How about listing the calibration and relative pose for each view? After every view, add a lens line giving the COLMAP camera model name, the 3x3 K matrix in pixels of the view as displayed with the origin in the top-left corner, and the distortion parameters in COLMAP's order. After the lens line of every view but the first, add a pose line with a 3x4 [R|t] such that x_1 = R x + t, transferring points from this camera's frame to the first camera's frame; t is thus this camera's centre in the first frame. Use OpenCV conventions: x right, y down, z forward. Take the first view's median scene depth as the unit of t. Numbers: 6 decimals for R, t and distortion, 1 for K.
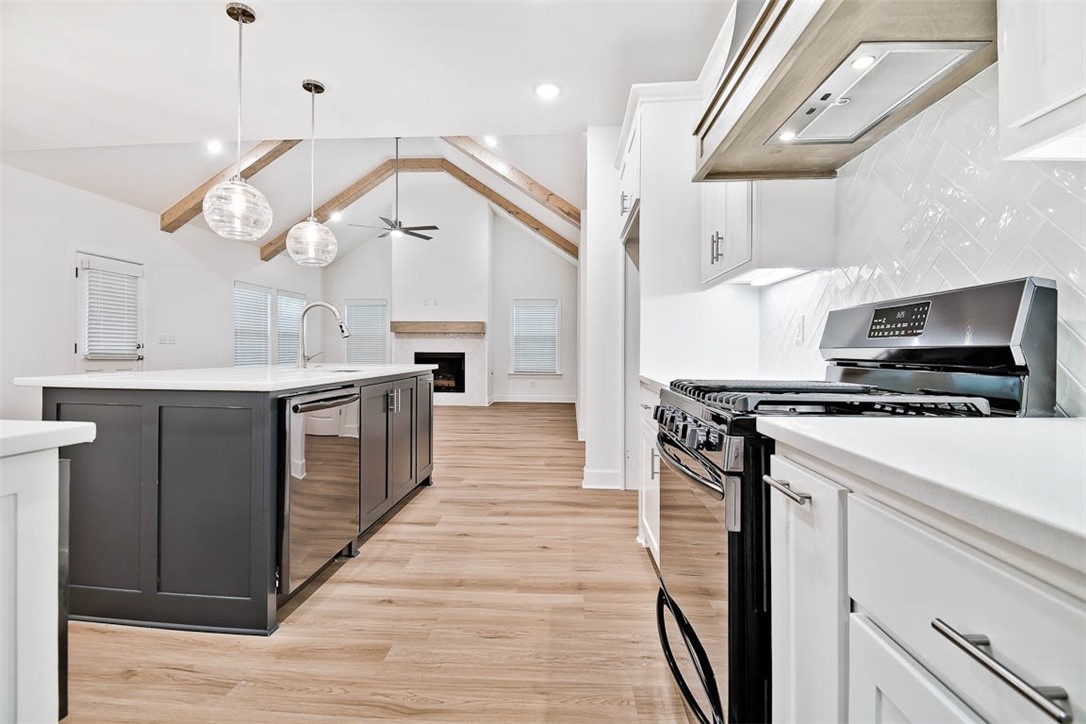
lens RADIAL K [[489.7, 0, 543.0], [0, 489.7, 362.0], [0, 0, 1]] dist [0.000137, -0.000025]
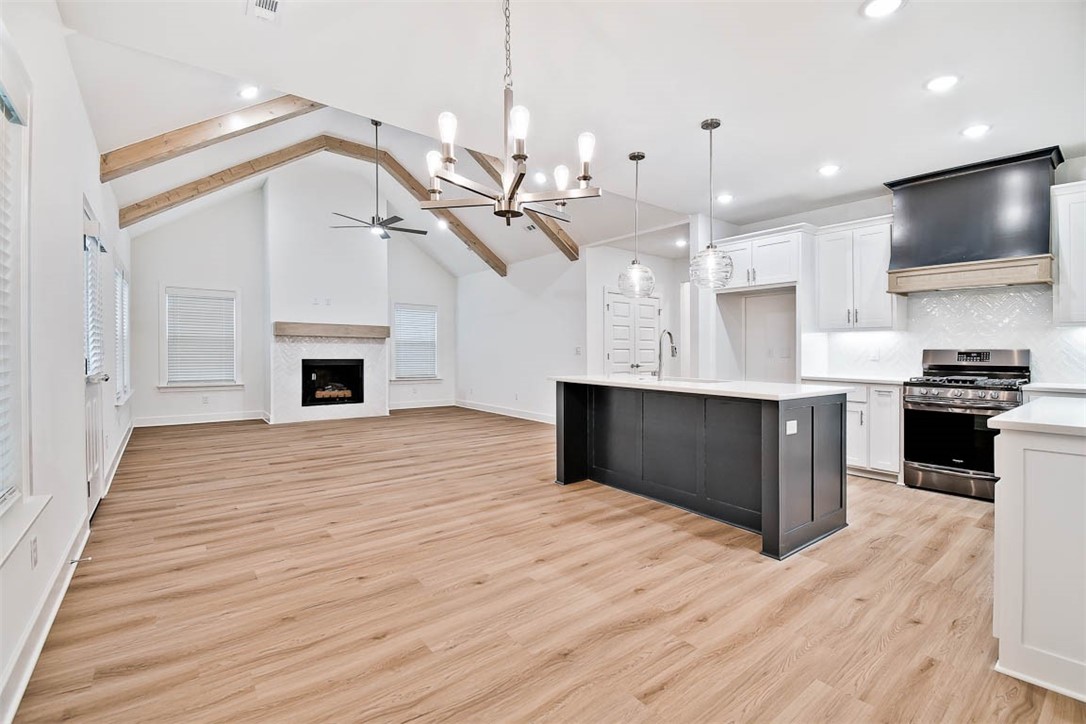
lens RADIAL K [[485.2, 0, 569.1], [0, 485.2, 355.2], [0, 0, 1]] dist [0.000524, 0.000105]
pose [[0.719547, -0.008363, 0.694393, -2.059511], [0.014574, 0.999889, -0.003060, -0.071125], [-0.694291, 0.012322, 0.719589, 0.329294]]
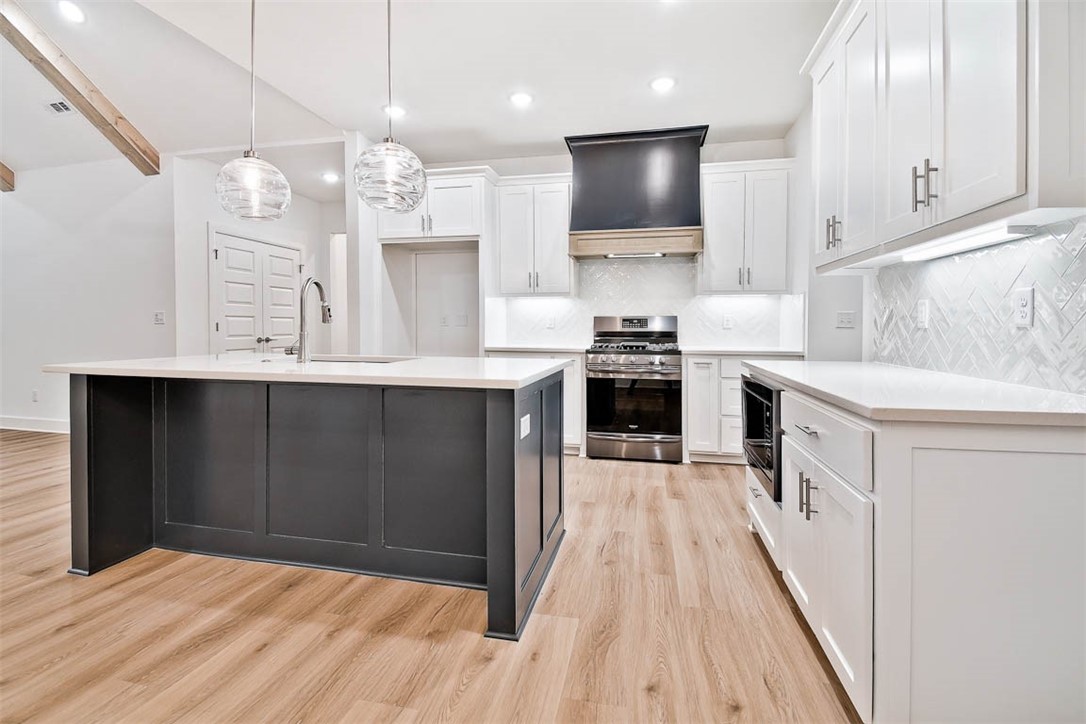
lens RADIAL K [[472.5, 0, 546.8], [0, 472.5, 333.5], [0, 0, 1]] dist [0.019642, -0.017289]
pose [[0.143212, -0.013001, 0.989607, -1.559530], [0.018167, 0.999780, 0.010505, -0.033488], [-0.989525, 0.016474, 0.143416, 0.678574]]
